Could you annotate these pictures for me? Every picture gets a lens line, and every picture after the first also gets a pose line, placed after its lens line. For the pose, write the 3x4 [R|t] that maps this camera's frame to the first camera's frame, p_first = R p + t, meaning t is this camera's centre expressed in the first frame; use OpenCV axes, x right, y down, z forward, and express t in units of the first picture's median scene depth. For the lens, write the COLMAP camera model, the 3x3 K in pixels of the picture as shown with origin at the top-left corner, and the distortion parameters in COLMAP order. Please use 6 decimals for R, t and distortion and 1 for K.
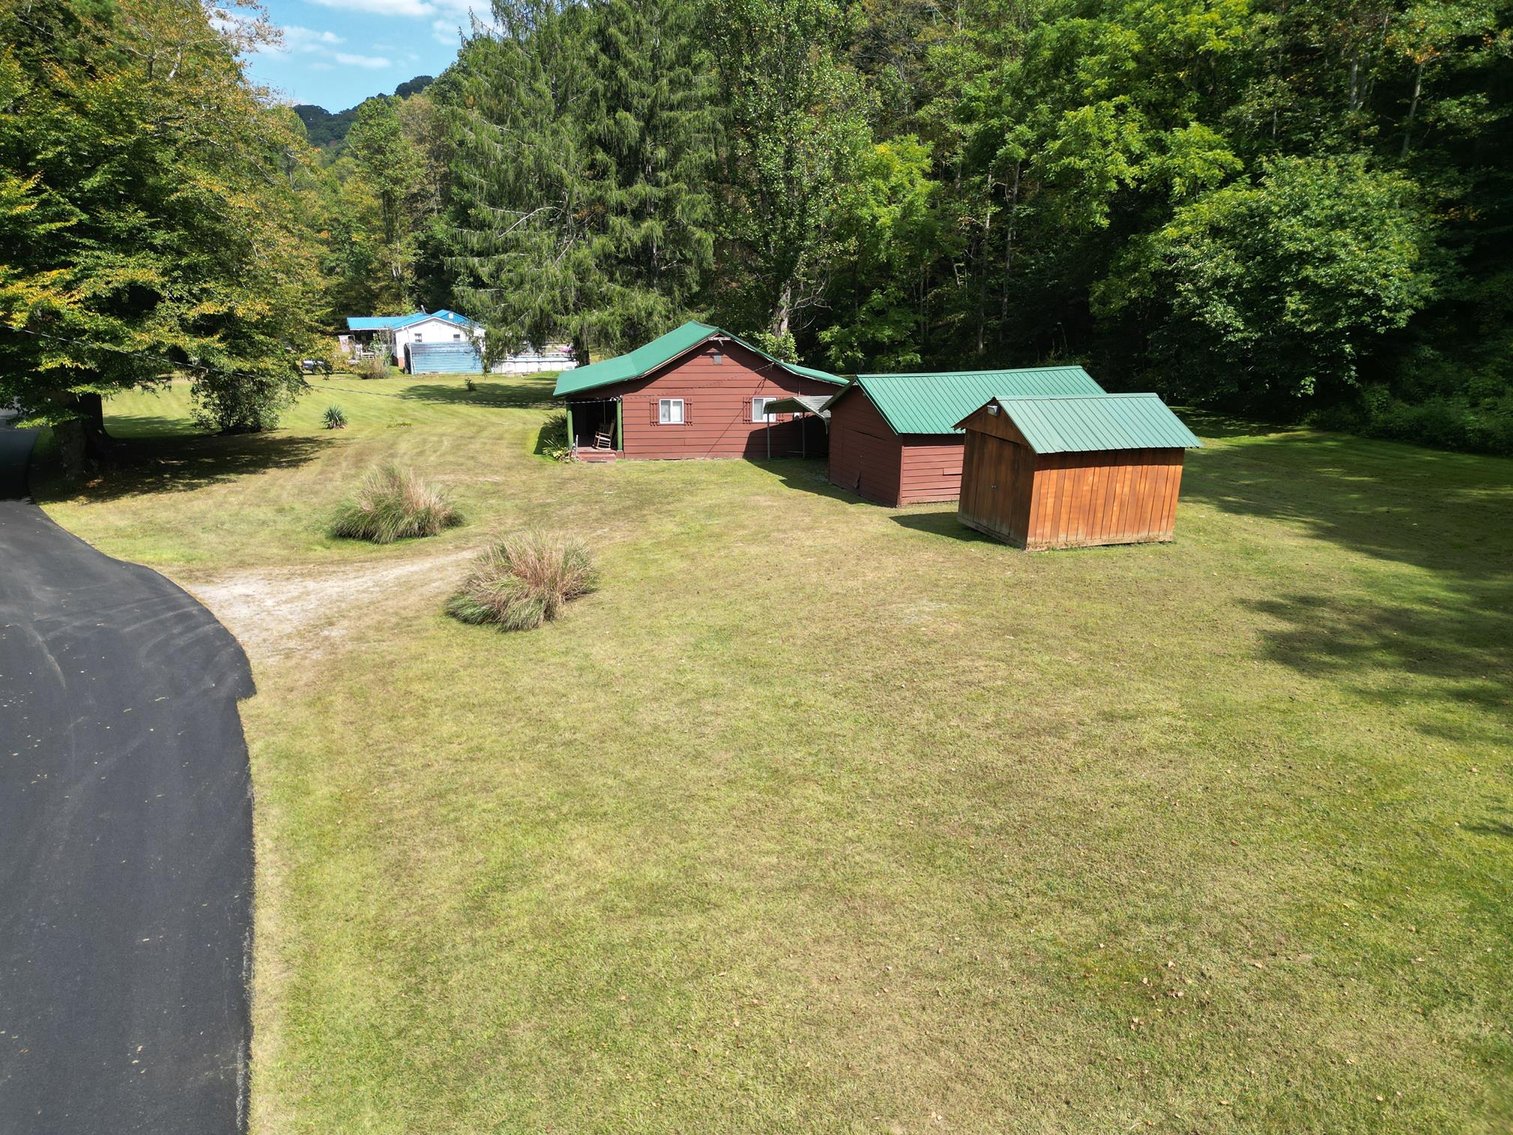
lens RADIAL K [[1085.2, 0, 722.9], [0, 1085.2, 563.2], [0, 0, 1]] dist [0.013070, -0.006730]
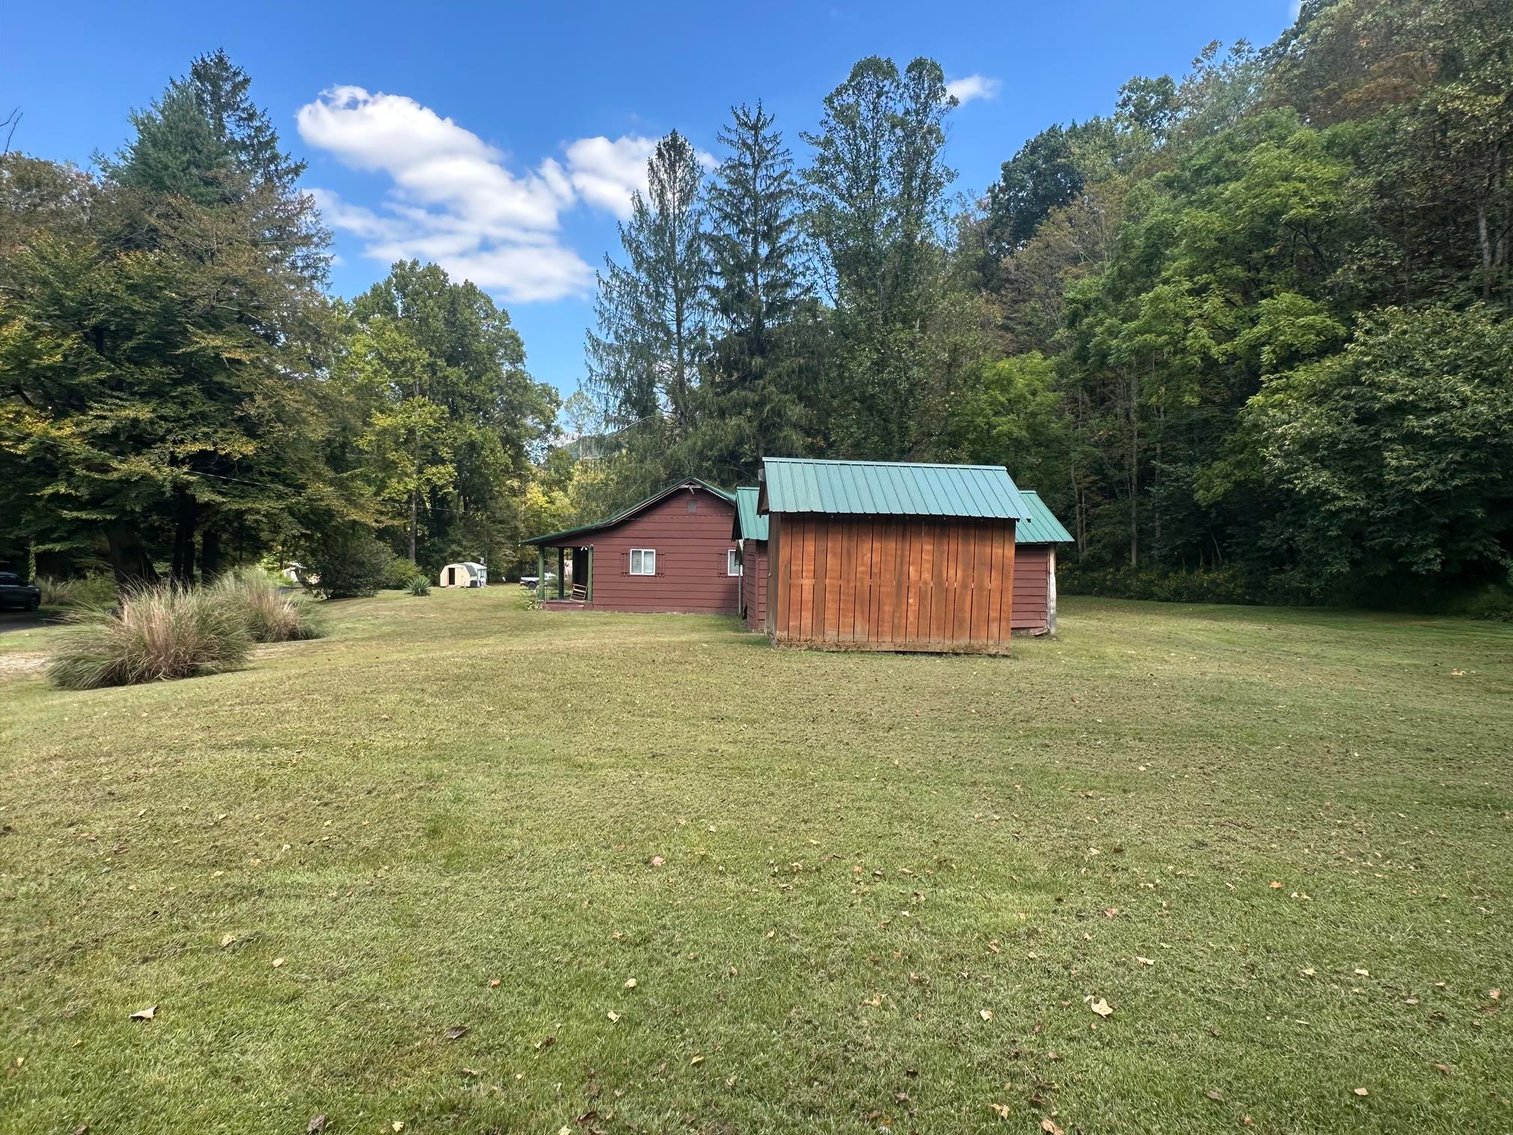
lens RADIAL K [[966.0, 0, 756.5], [0, 966.0, 567.5], [0, 0, 1]] dist [0.000323, 0.004123]
pose [[0.965603, 0.011096, -0.259782, 0.237617], [-0.073106, 0.970373, -0.230286, 0.047845], [0.249531, 0.241356, 0.937807, 0.195681]]
